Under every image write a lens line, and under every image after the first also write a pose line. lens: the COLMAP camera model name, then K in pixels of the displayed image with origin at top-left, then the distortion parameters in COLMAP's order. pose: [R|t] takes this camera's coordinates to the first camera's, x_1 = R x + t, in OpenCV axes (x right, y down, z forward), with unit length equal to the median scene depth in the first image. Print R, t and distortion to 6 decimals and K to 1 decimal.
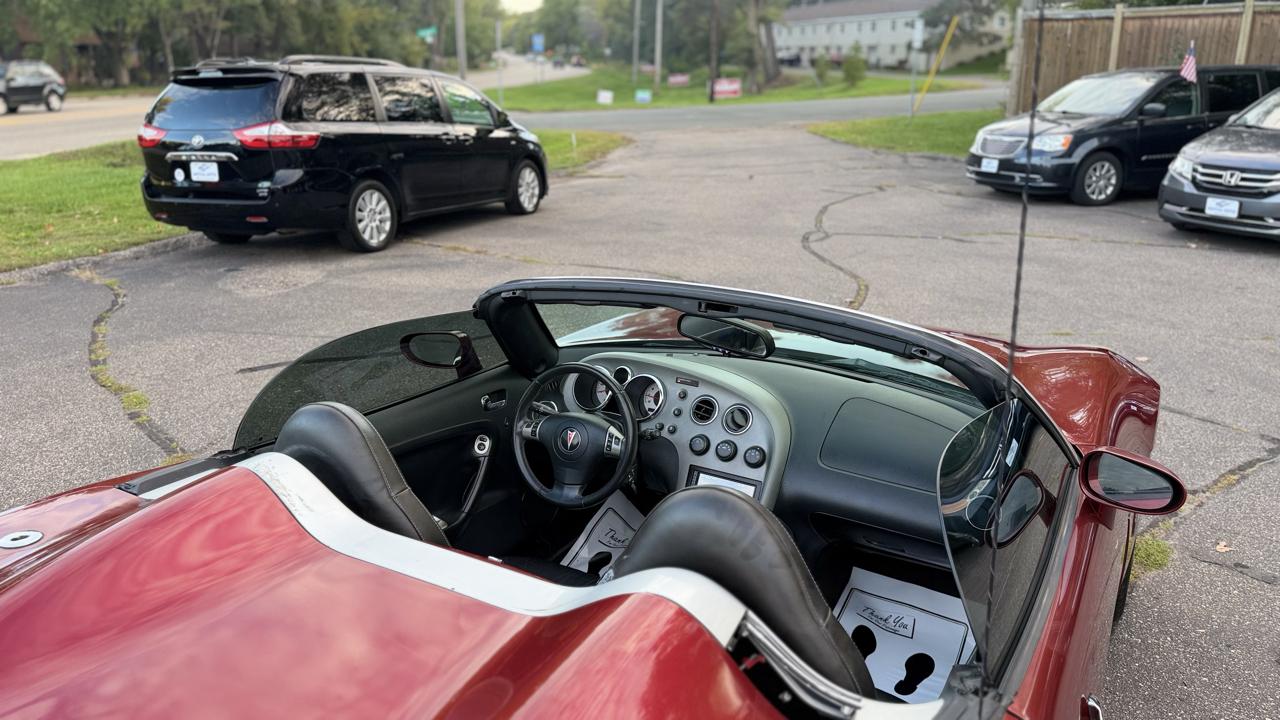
lens RADIAL K [[917.1, 0, 640.3], [0, 917.1, 373.4], [0, 0, 1]] dist [0.013144, -0.028539]
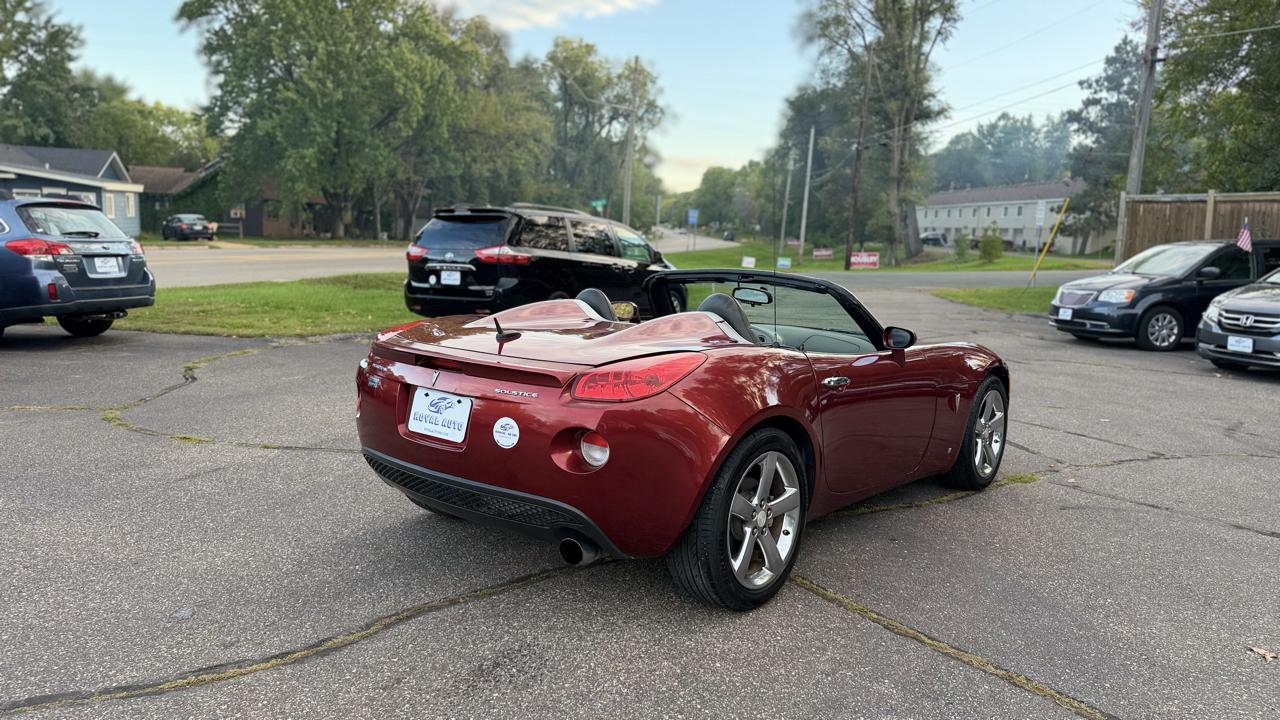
lens RADIAL K [[903.8, 0, 637.9], [0, 903.8, 369.1], [0, 0, 1]] dist [0.095853, -0.148300]
pose [[0.985850, 0.058189, -0.157208, 0.028406], [-0.085745, 0.980892, -0.174639, 0.087402], [0.144042, 0.185647, 0.972001, -0.189868]]
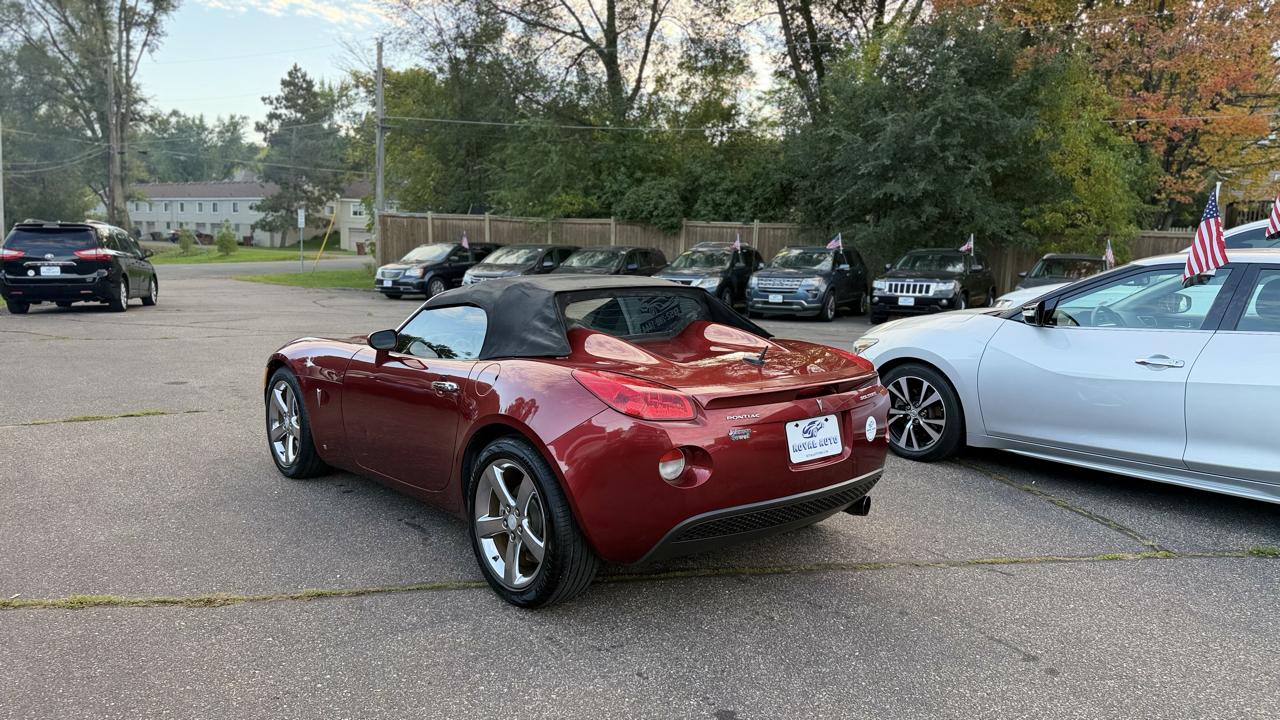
lens RADIAL K [[889.6, 0, 650.5], [0, 889.6, 384.3], [0, 0, 1]] dist [0.094666, -0.129144]
pose [[0.760676, -0.071134, 0.645222, -0.478197], [0.180193, 0.978053, -0.104608, 0.306161], [-0.623620, 0.195837, 0.756800, -0.843908]]
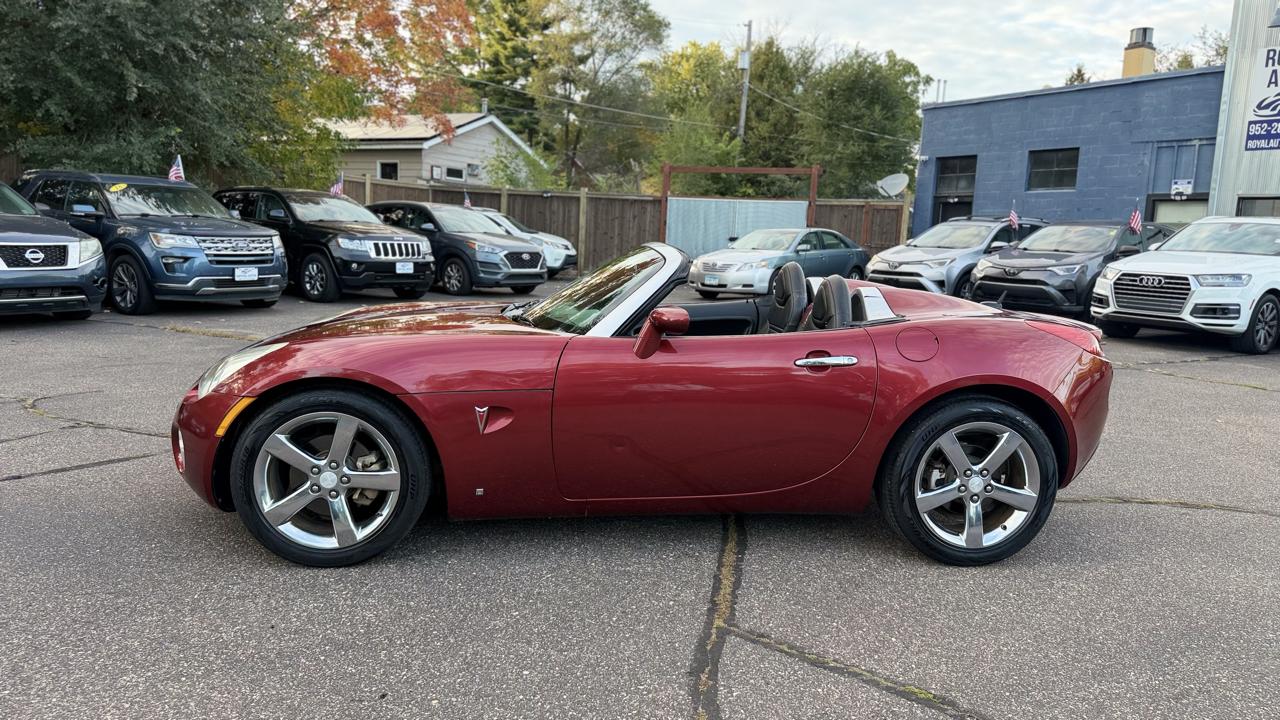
lens RADIAL K [[908.0, 0, 662.8], [0, 908.0, 358.0], [0, 0, 1]] dist [-0.001672, -0.003231]
pose [[-0.593705, -0.136839, 0.792962, -0.240661], [0.209216, 0.925295, 0.316319, -0.076521], [-0.777009, 0.353700, -0.520724, 0.324555]]
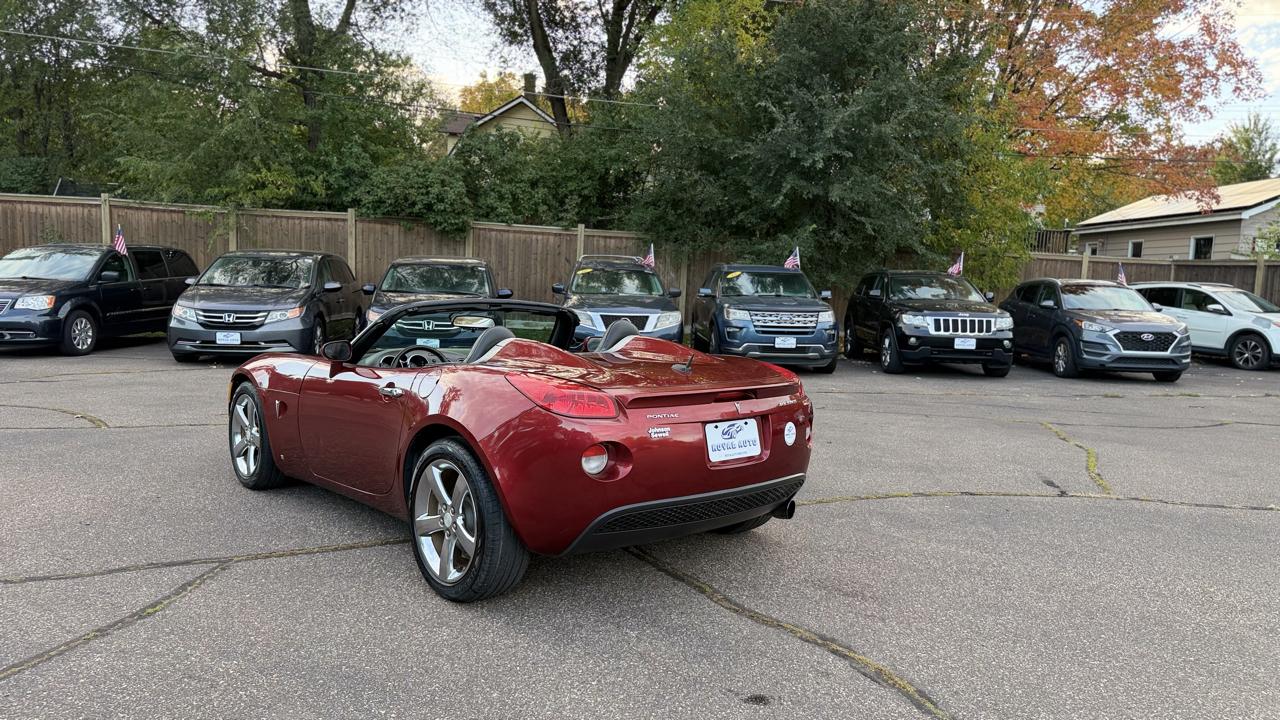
lens RADIAL K [[889.6, 0, 650.5], [0, 889.6, 384.3], [0, 0, 1]] dist [0.094666, -0.129144]
pose [[0.321186, -0.096698, 0.942067, -0.325864], [0.268118, 0.963357, 0.007472, 0.036436], [-0.908269, 0.250185, 0.335343, -0.034284]]
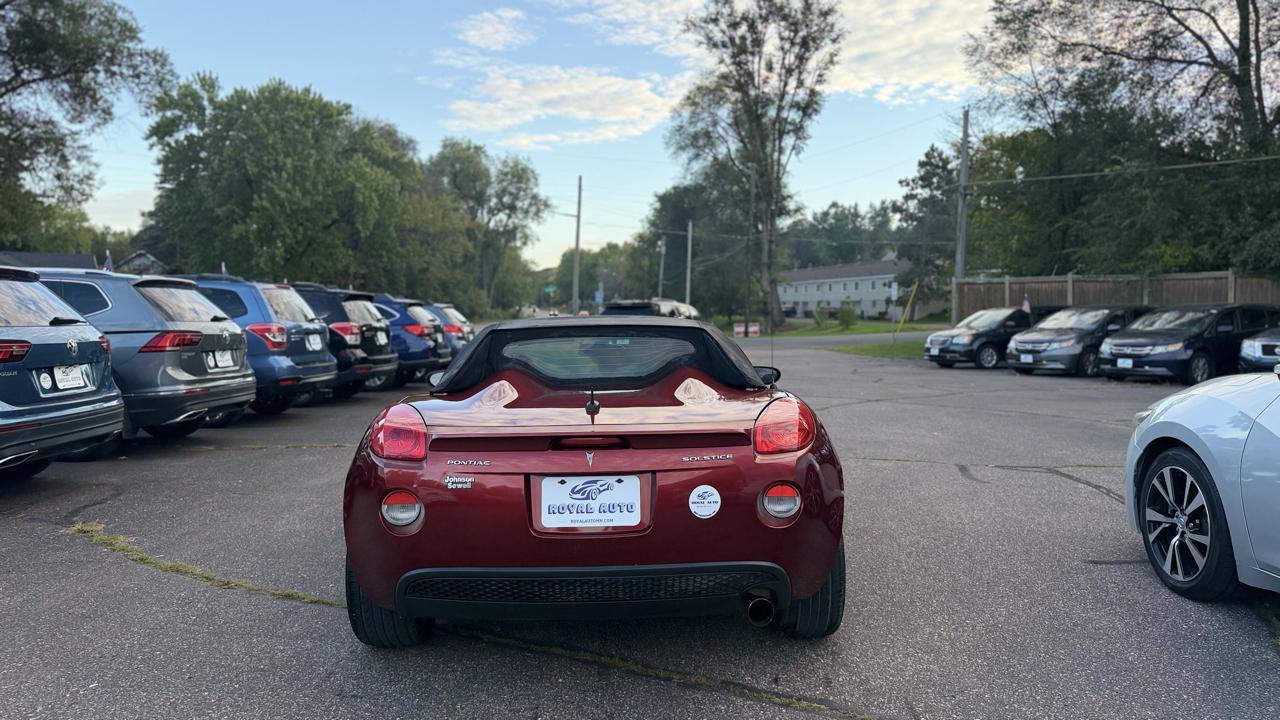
lens RADIAL K [[903.8, 0, 637.9], [0, 903.8, 369.1], [0, 0, 1]] dist [0.095853, -0.148300]
pose [[0.999983, 0.004728, 0.003458, -0.270282], [-0.003644, 0.964314, -0.264735, 0.328817], [-0.004586, 0.264718, 0.964315, -0.886942]]
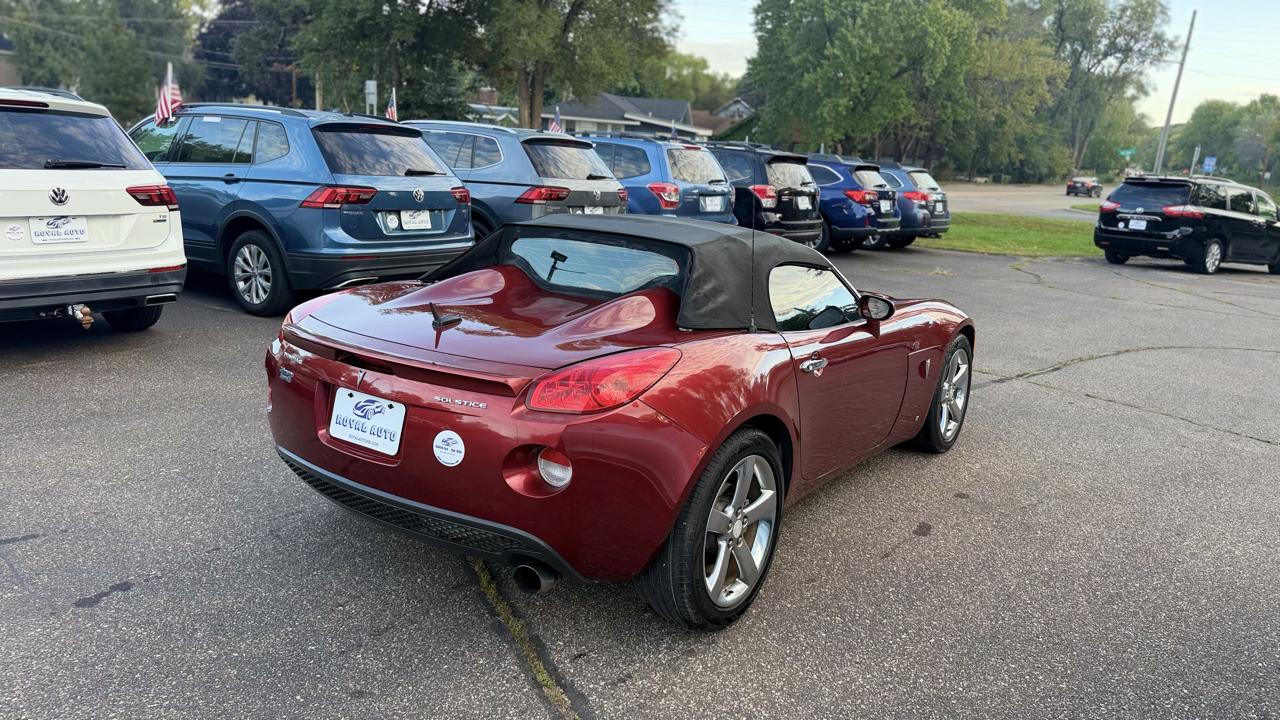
lens RADIAL K [[917.1, 0, 640.3], [0, 917.1, 373.4], [0, 0, 1]] dist [0.013144, -0.028539]
pose [[0.817161, 0.187092, -0.545202, -0.120631], [-0.242919, 0.969539, -0.031385, 0.284390], [0.522722, 0.158086, 0.837717, -0.819248]]
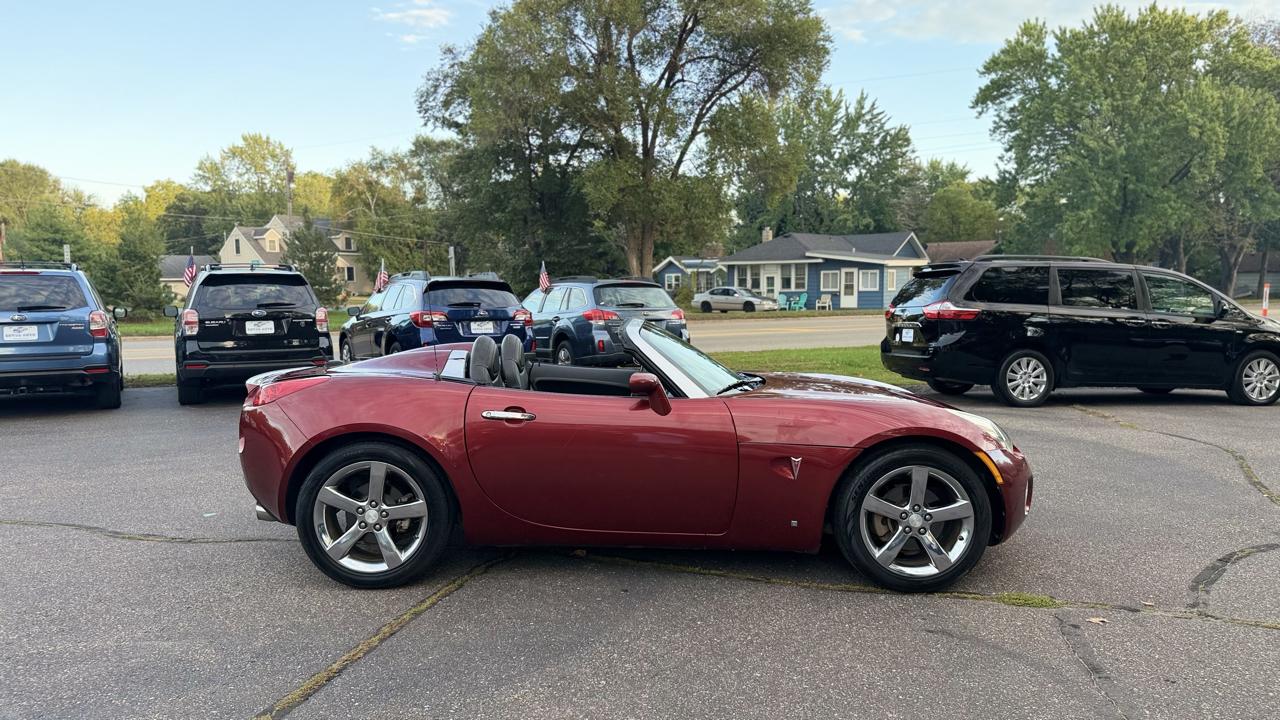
lens RADIAL K [[894.7, 0, 605.7], [0, 894.7, 411.0], [0, 0, 1]] dist [-0.035814, 0.000686]
pose [[0.470060, 0.105260, -0.876335, 0.322253], [-0.264168, 0.964129, -0.025893, 0.032994], [0.842175, 0.243671, 0.481005, -0.021103]]
